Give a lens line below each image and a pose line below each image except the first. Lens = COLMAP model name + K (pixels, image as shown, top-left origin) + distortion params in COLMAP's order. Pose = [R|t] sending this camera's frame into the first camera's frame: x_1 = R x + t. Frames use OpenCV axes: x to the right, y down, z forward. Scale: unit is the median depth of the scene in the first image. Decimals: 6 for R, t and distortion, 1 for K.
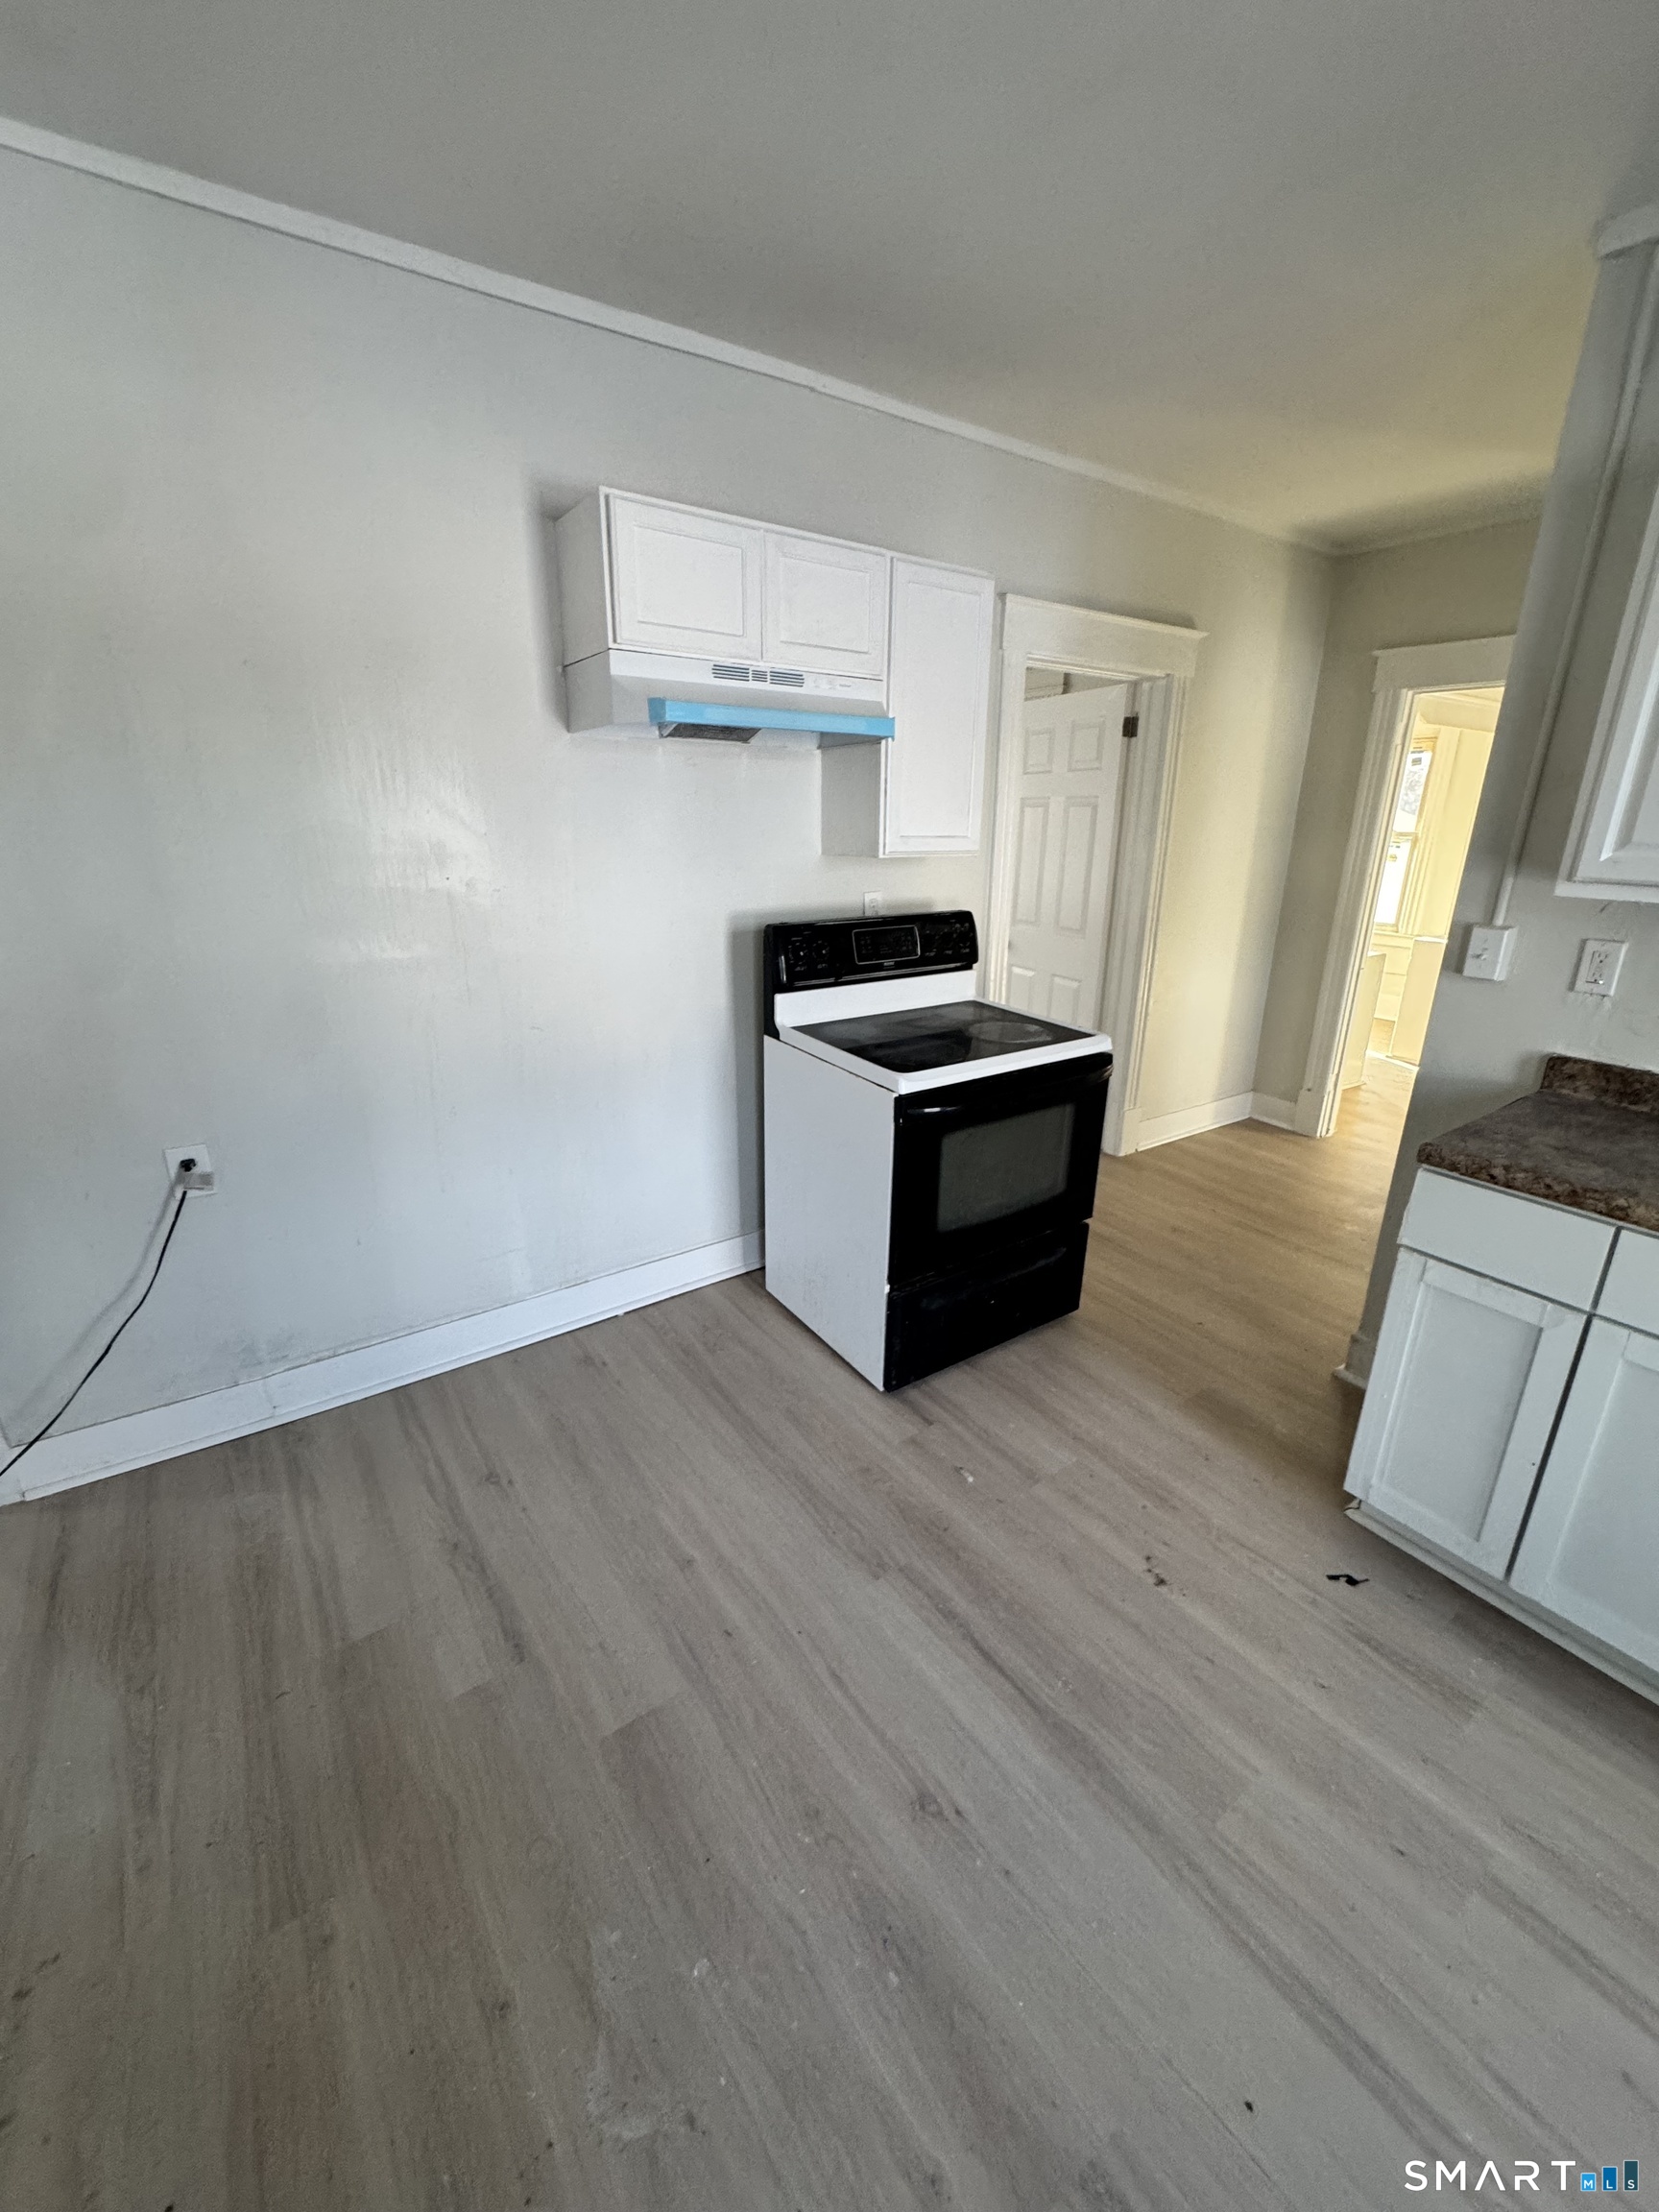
lens RADIAL K [[881.2, 0, 829.5], [0, 881.2, 1106.0], [0, 0, 1]] dist [-0.002005, -0.000607]
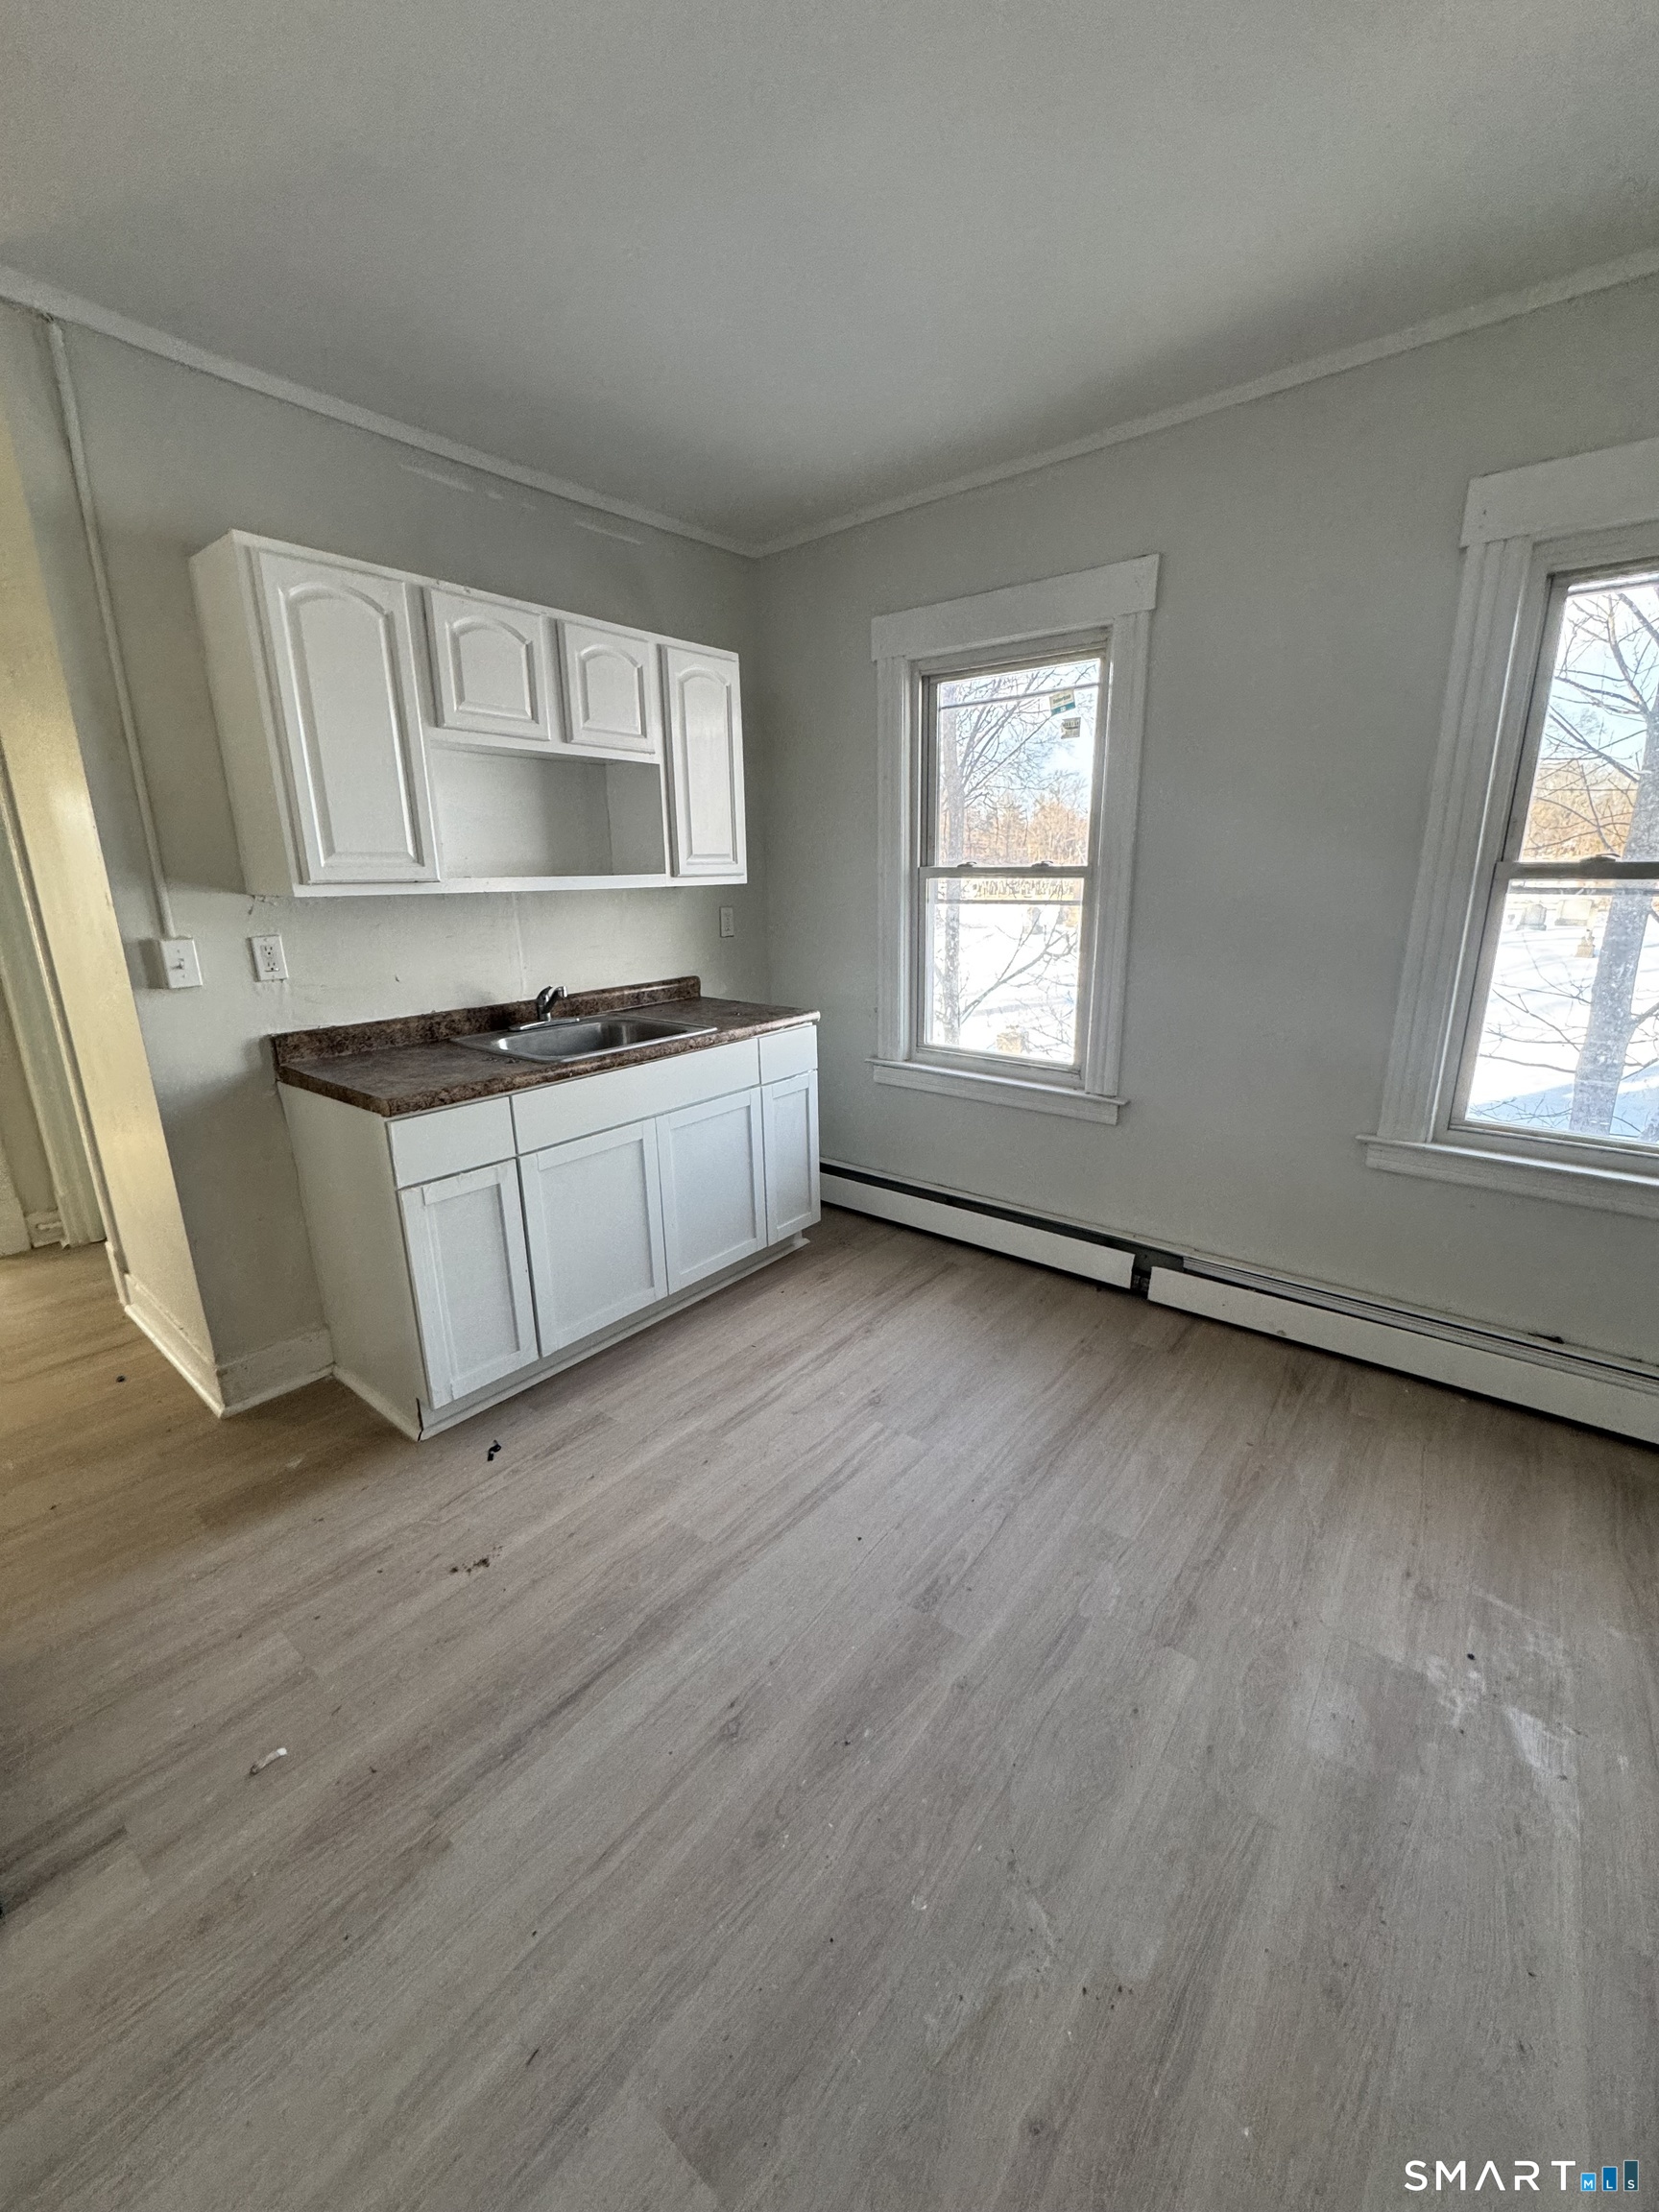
lens RADIAL K [[881.2, 0, 829.5], [0, 881.2, 1106.0], [0, 0, 1]] dist [-0.002005, -0.000607]
pose [[-0.275826, -0.259633, 0.925479, -0.577267], [0.311406, 0.886763, 0.341582, -0.166356], [-0.909366, 0.382417, -0.163741, 0.628573]]
